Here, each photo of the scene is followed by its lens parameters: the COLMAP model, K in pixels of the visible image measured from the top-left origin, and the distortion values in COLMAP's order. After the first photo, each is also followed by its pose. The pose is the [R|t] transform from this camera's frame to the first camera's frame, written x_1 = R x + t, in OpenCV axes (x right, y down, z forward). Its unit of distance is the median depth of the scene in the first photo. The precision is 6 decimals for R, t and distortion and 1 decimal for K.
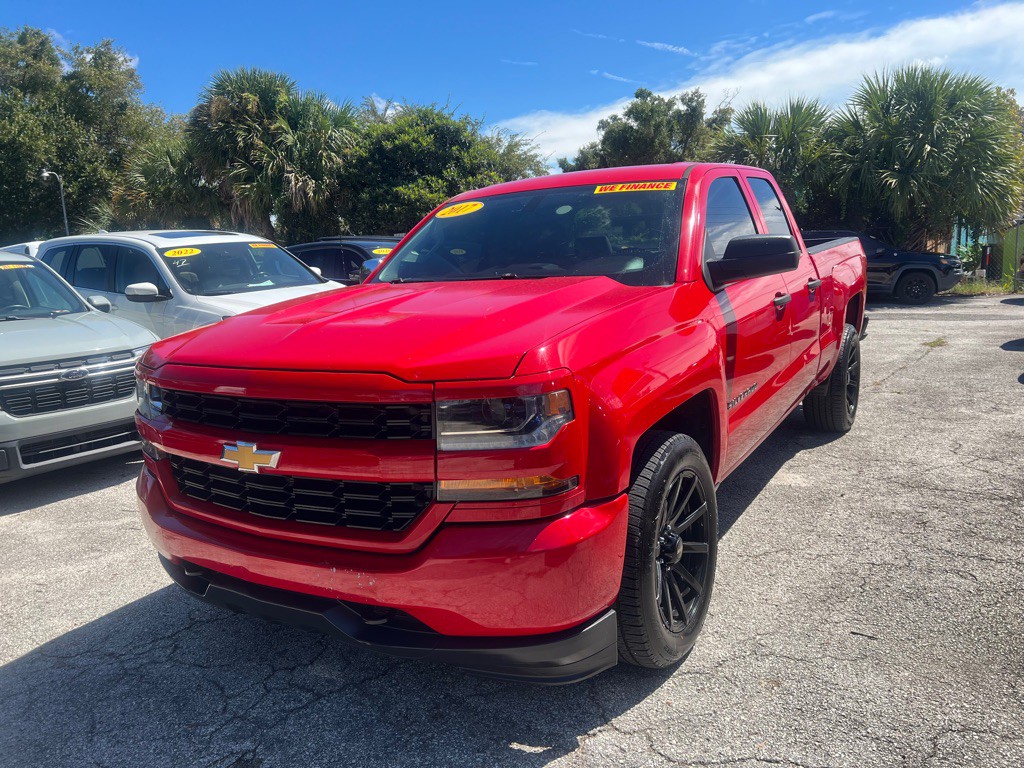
lens RADIAL K [[776.5, 0, 512.7], [0, 776.5, 379.6], [0, 0, 1]] dist [0.044711, -0.047999]
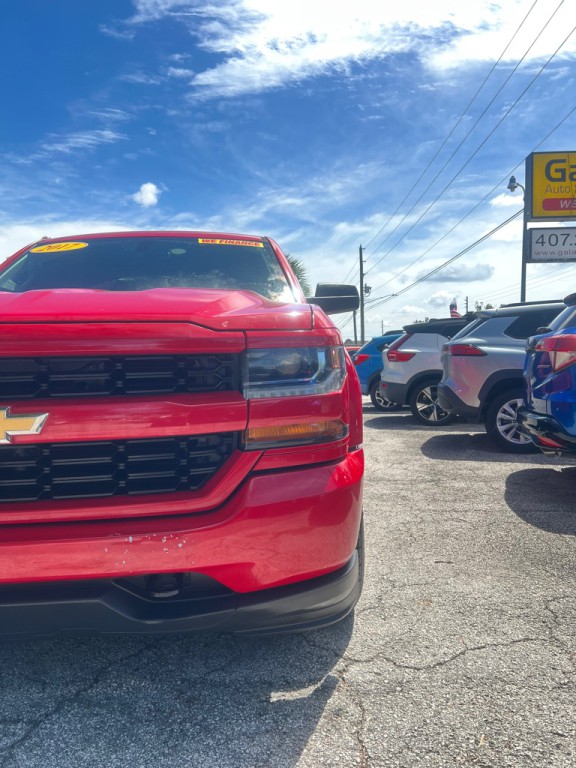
lens RADIAL K [[558.7, 0, 292.0], [0, 558.7, 377.7], [0, 0, 1]] dist [0.022871, -0.016135]
pose [[0.839912, 0.029514, 0.541919, -0.307715], [0.059157, 0.987592, -0.145472, 0.120159], [-0.539489, 0.154243, 0.827745, 0.244656]]
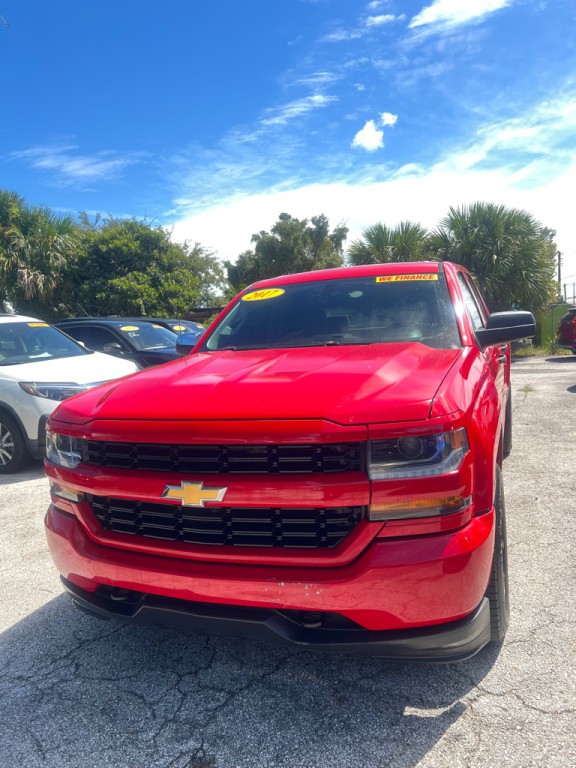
lens RADIAL K [[582.4, 0, 289.5], [0, 582.4, 383.1], [0, 0, 1]] dist [0.044711, -0.047999]
pose [[0.983471, -0.024802, 0.179359, -0.269108], [0.037461, 0.997013, -0.067538, -0.003714], [-0.177149, 0.073141, 0.981463, 0.060534]]
